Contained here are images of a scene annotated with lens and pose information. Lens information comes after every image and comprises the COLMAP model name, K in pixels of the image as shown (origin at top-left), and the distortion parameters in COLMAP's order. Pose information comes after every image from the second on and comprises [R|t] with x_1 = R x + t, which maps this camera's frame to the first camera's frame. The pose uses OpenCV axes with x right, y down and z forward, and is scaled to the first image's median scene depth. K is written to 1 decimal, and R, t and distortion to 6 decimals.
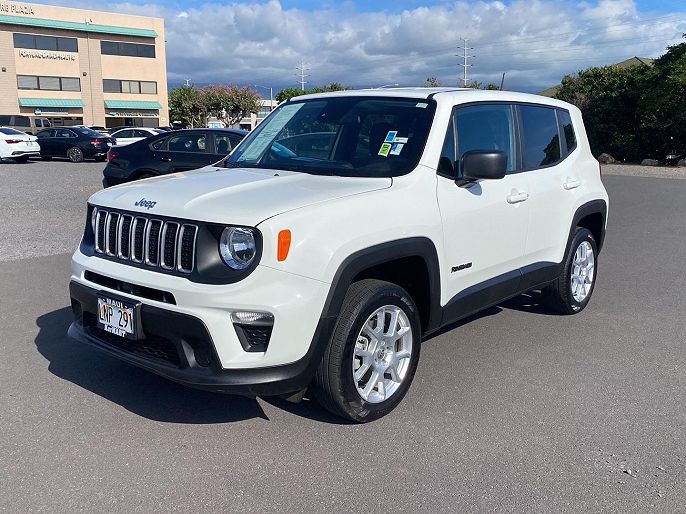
lens RADIAL K [[695.2, 0, 343.0], [0, 695.2, 257.0], [0, 0, 1]] dist [0.012522, -0.011226]
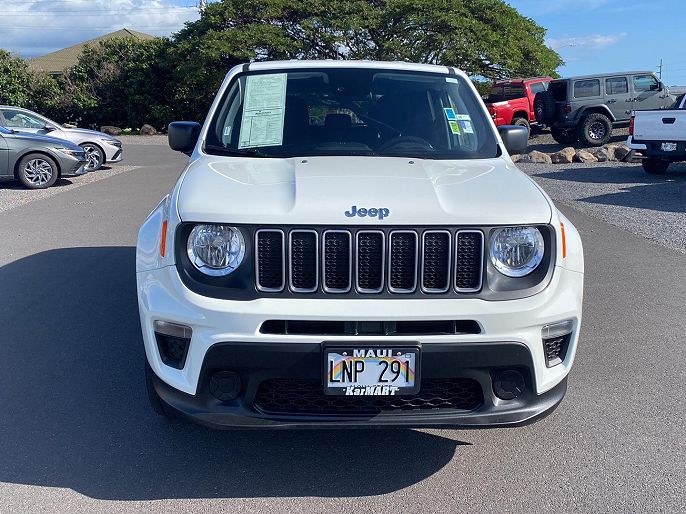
lens RADIAL K [[695.2, 0, 343.0], [0, 695.2, 257.0], [0, 0, 1]] dist [0.012522, -0.011226]
pose [[0.746853, -0.149414, 0.647986, -0.673537], [0.123142, 0.988653, 0.086034, -0.082353], [-0.653488, 0.015539, 0.756777, 0.396547]]
